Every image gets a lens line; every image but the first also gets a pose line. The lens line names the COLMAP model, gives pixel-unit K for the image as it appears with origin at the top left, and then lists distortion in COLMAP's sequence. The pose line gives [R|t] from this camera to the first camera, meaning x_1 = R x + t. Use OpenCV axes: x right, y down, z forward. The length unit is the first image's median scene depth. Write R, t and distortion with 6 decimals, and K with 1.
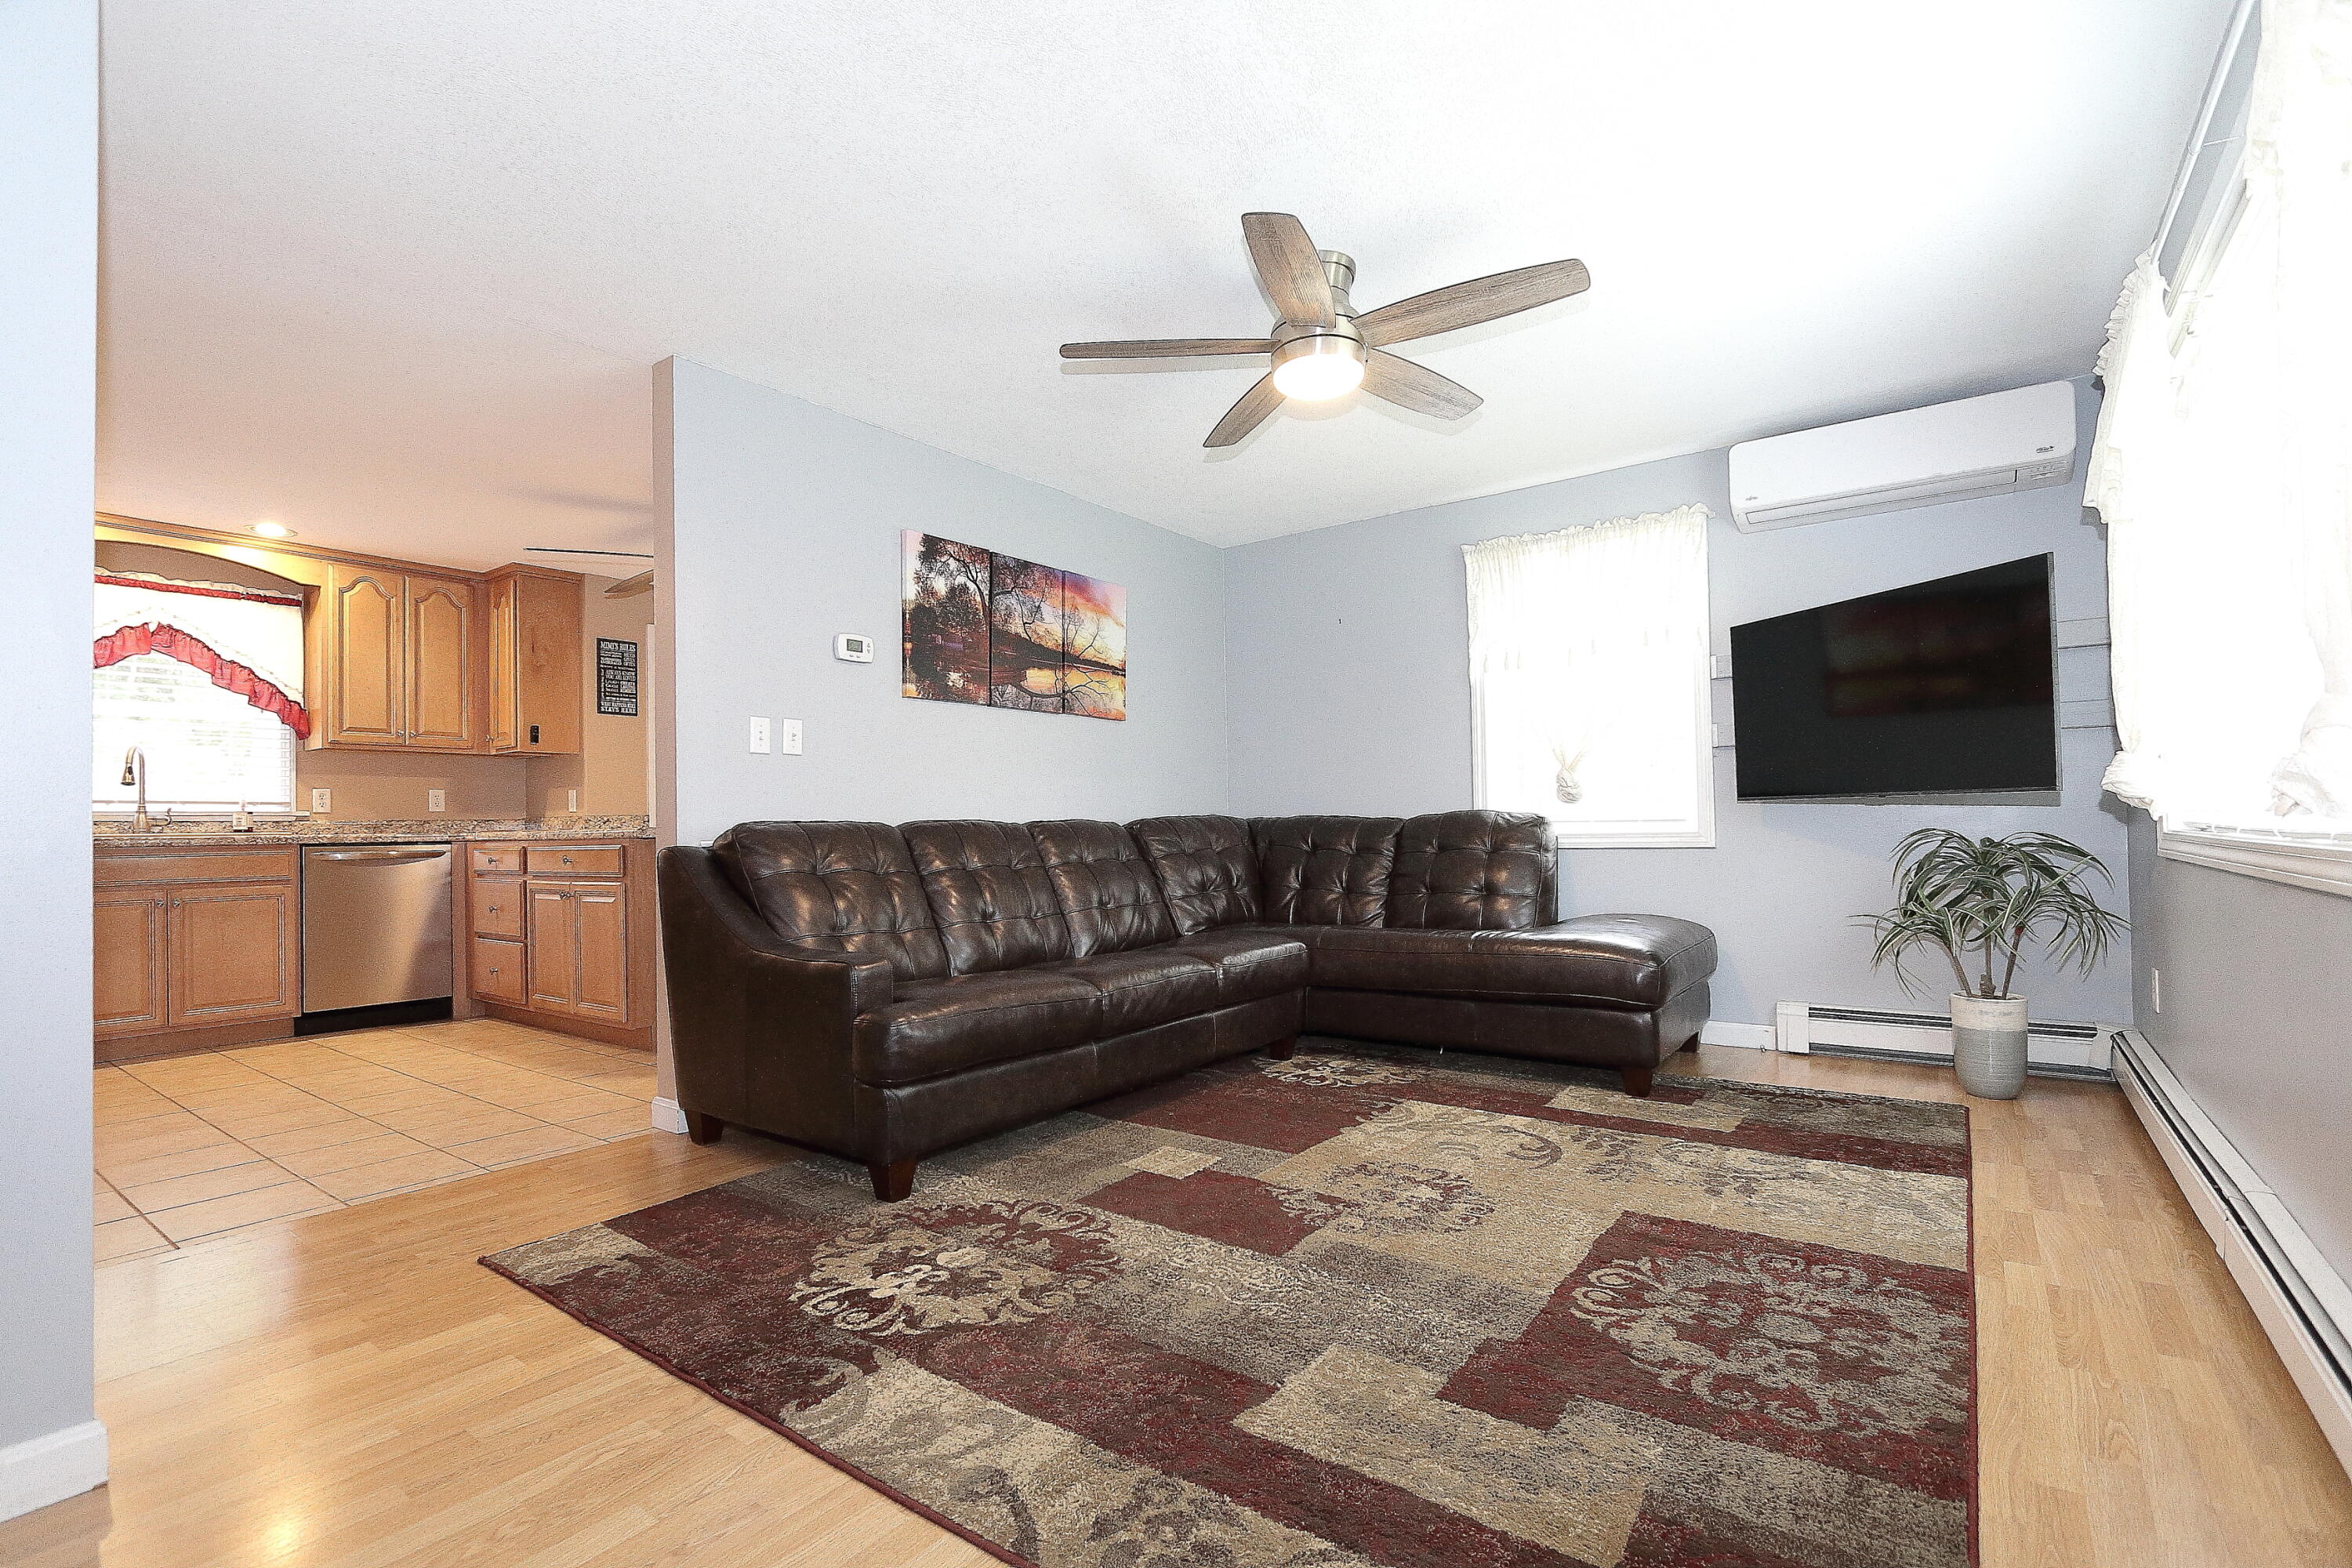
lens RADIAL K [[1068.1, 0, 1158.8], [0, 1068.1, 809.7], [0, 0, 1]] dist [-0.015622, 0.000015]
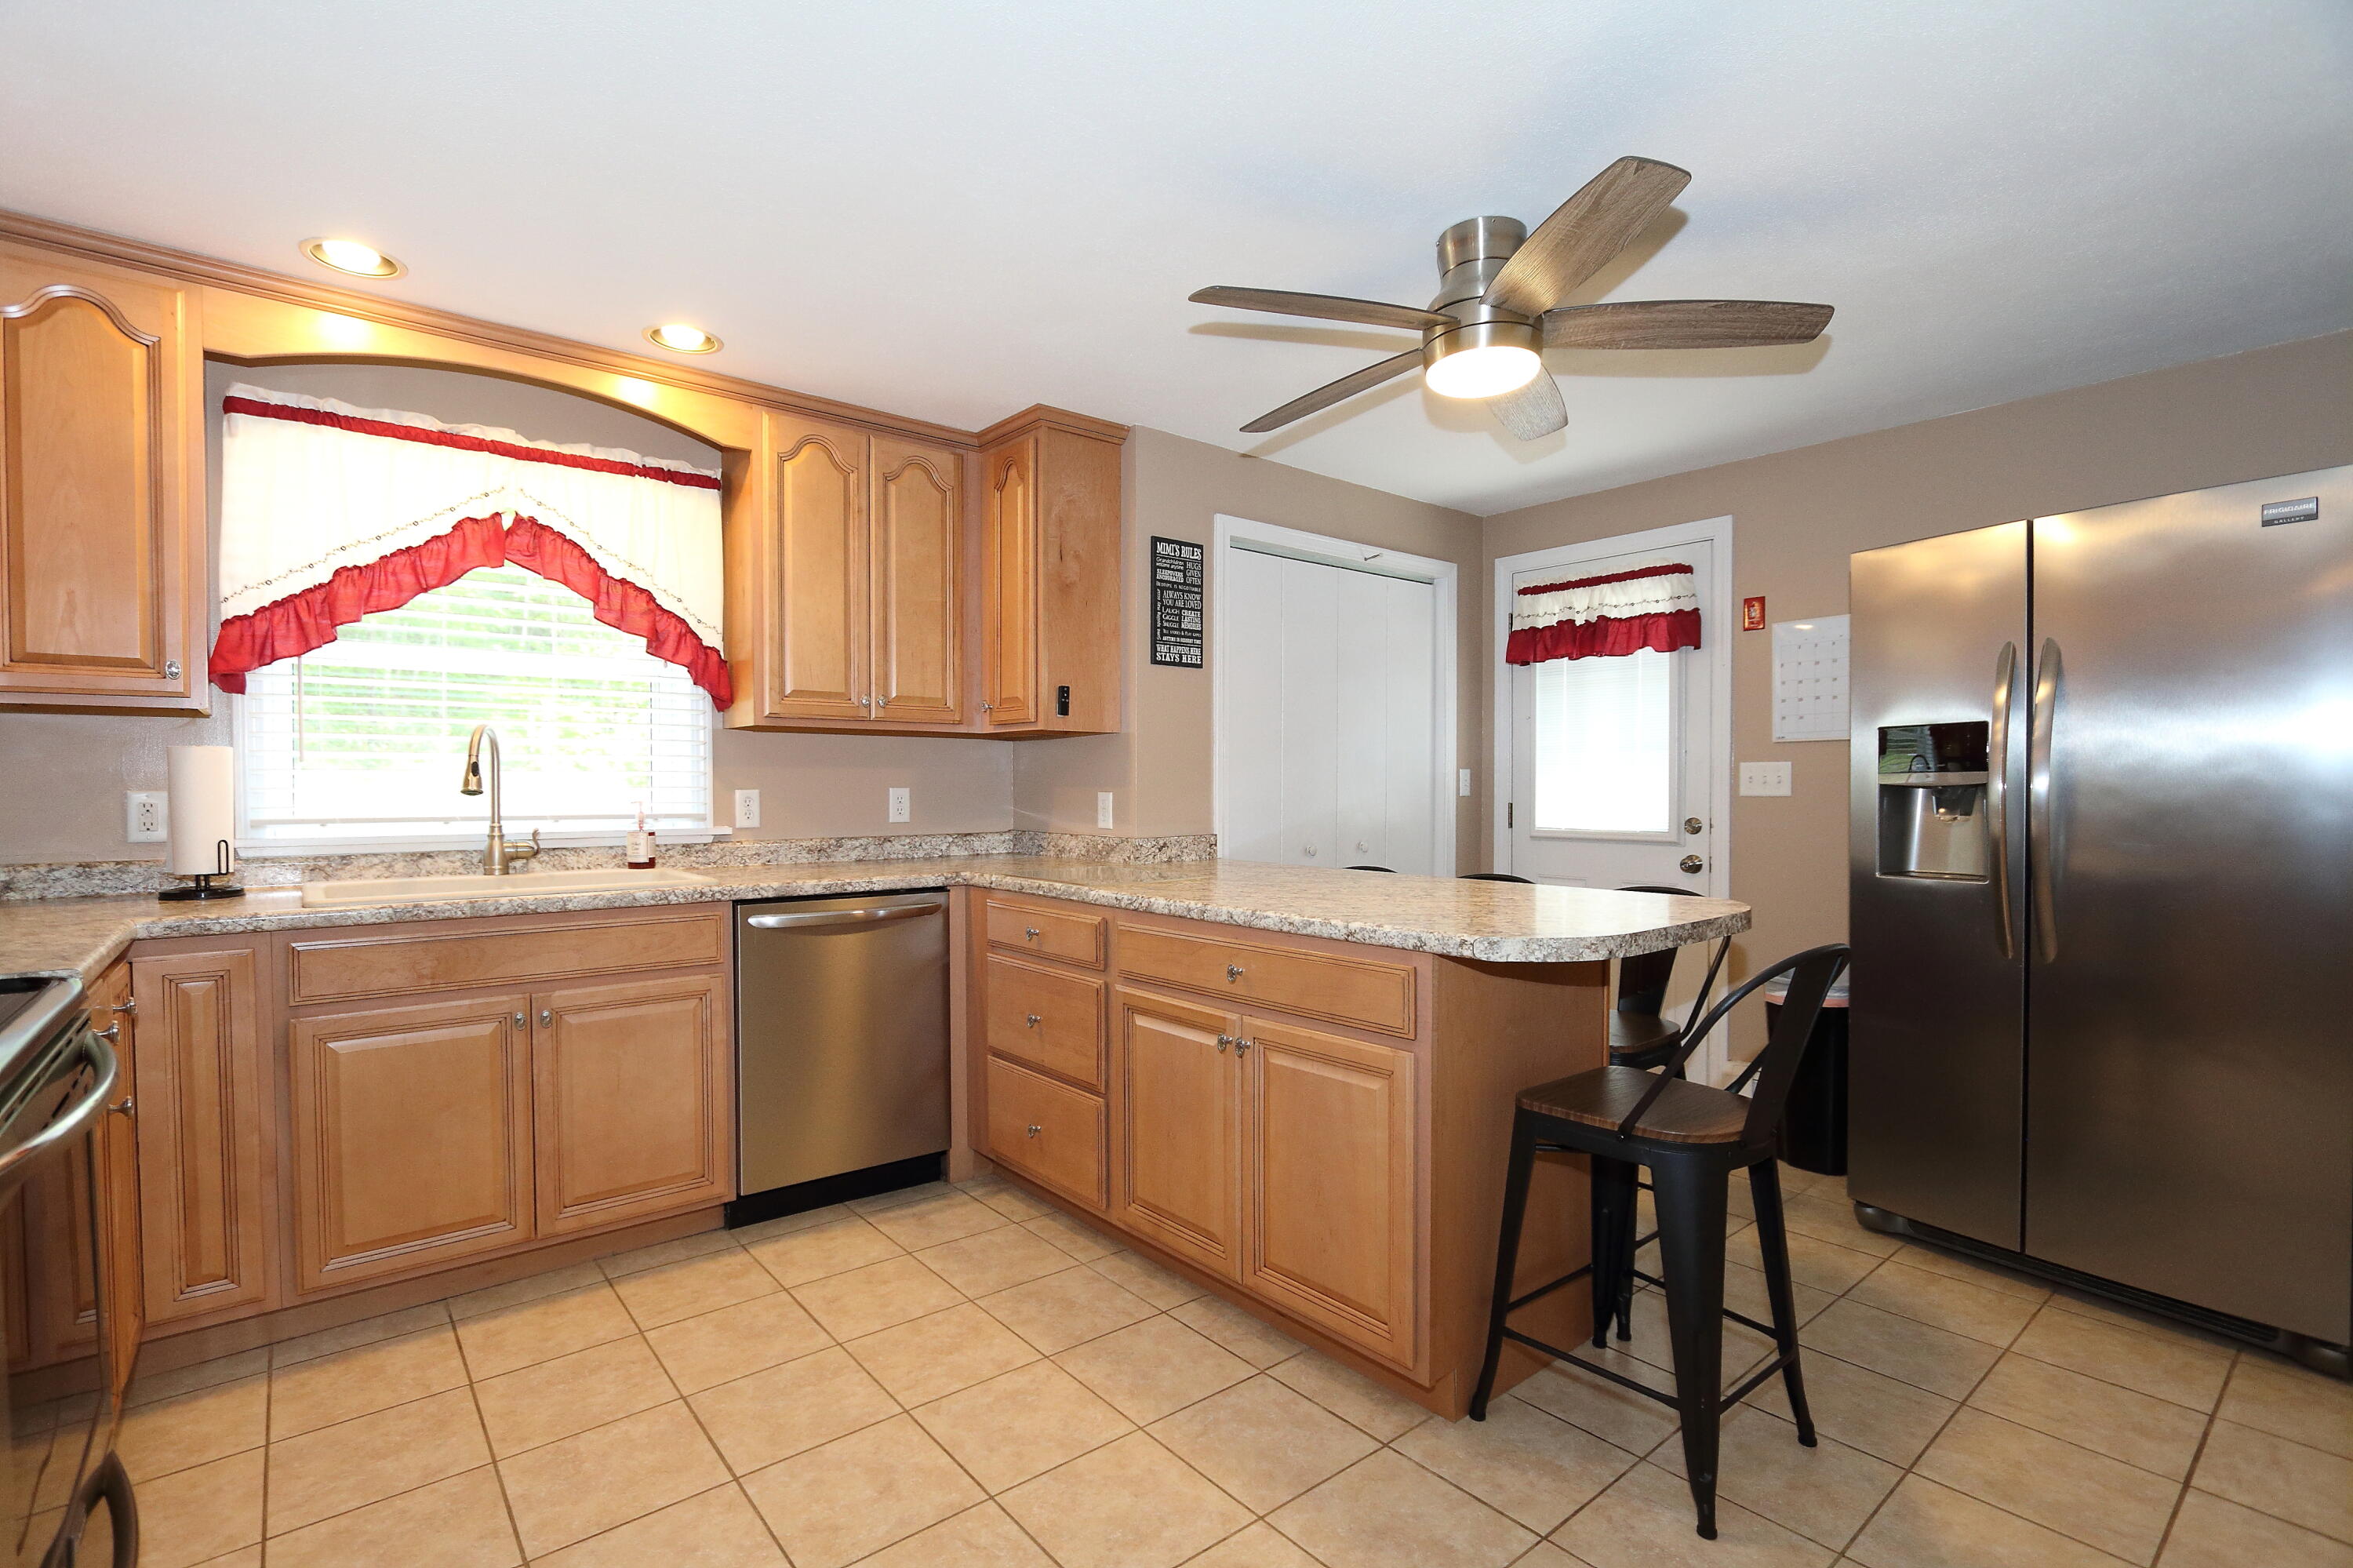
lens RADIAL K [[1075.6, 0, 1157.3], [0, 1075.6, 805.7], [0, 0, 1]] dist [-0.013670, 0.001260]
pose [[0.970501, 0.023459, -0.239954, -0.628111], [-0.013511, 0.998983, 0.043020, -0.062494], [0.240719, -0.038509, 0.969831, 0.690289]]
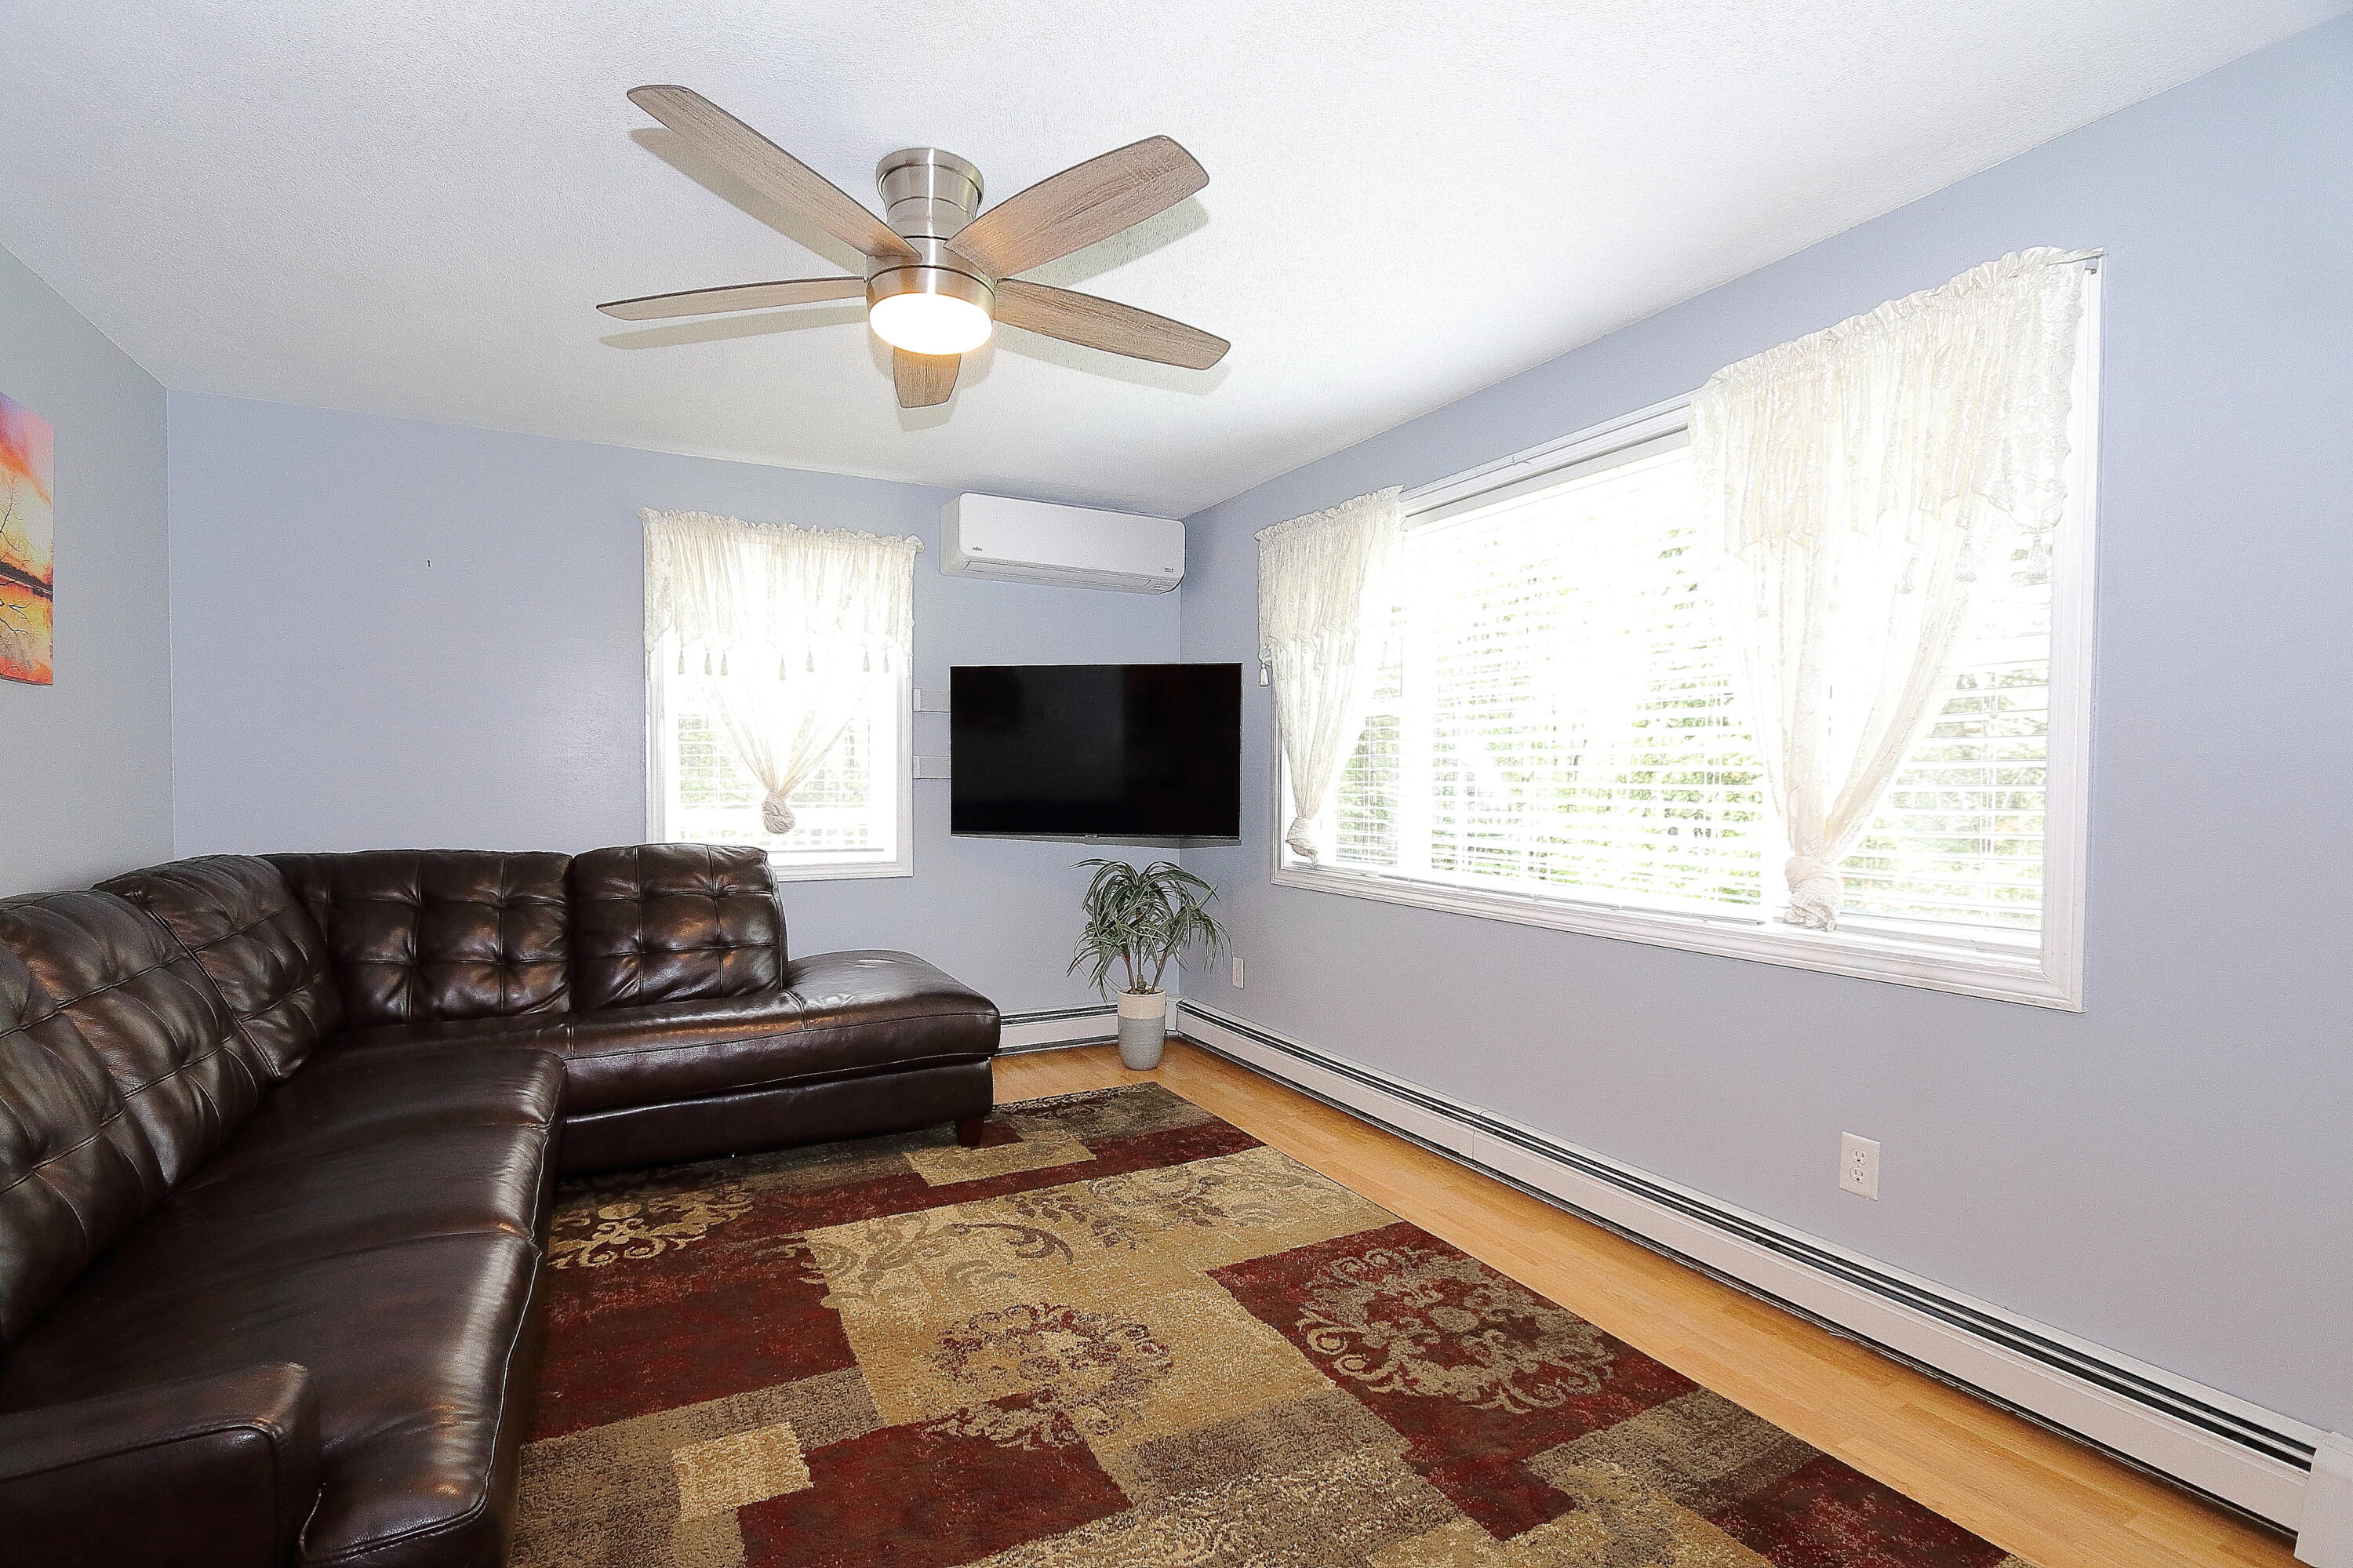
lens RADIAL K [[1068.6, 0, 1159.2], [0, 1068.6, 809.7], [0, 0, 1]] dist [-0.015622, 0.000015]
pose [[0.432768, -0.006527, 0.901482, -0.356279], [-0.028308, 0.999382, 0.020825, -0.067230], [-0.901061, -0.034532, 0.432316, 0.407324]]
